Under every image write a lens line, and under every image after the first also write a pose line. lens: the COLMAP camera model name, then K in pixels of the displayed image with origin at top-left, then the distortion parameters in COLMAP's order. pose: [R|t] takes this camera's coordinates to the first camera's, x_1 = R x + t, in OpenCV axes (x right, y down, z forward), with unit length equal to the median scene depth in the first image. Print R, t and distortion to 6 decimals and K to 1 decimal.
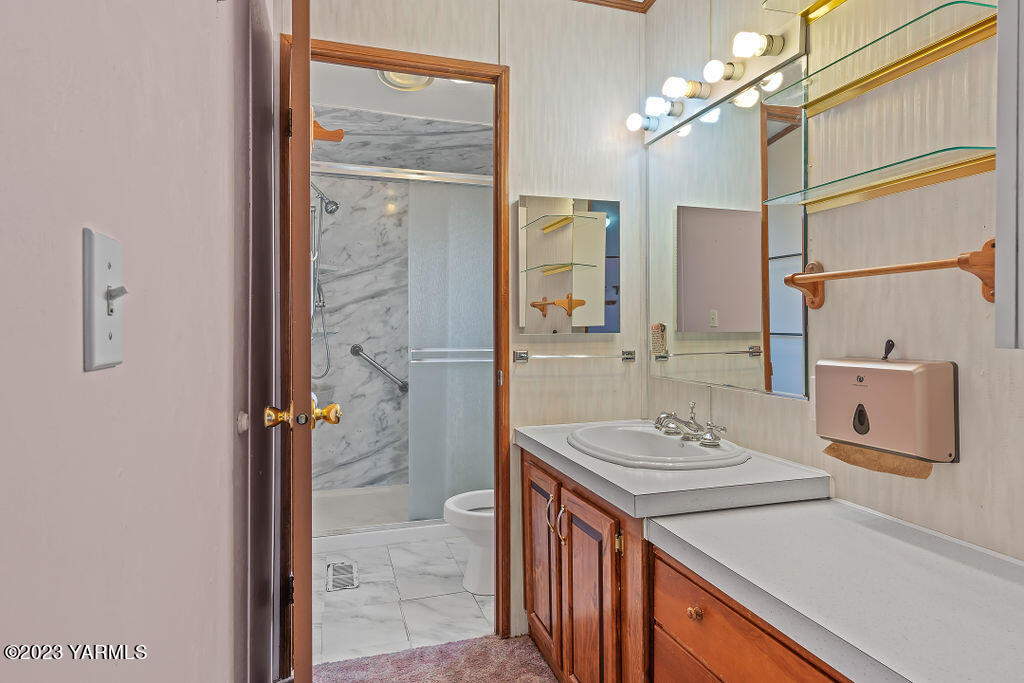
lens RADIAL K [[574.1, 0, 514.1], [0, 574.1, 331.5], [0, 0, 1]] dist [0.005864, 0.000333]
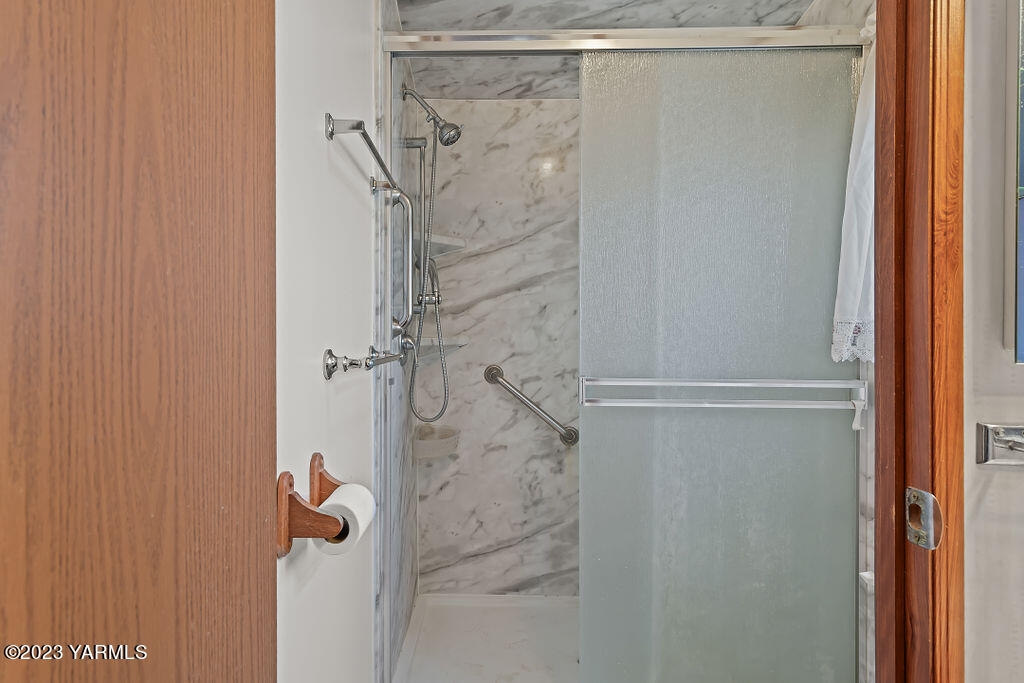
lens RADIAL K [[586.4, 0, 511.3], [0, 586.4, 344.7], [0, 0, 1]] dist [-0.000655, 0.000058]
pose [[0.962018, 0.003237, -0.272967, -0.082037], [-0.001616, 0.999980, 0.006165, -0.003323], [0.272981, -0.005490, 0.962004, 0.393013]]
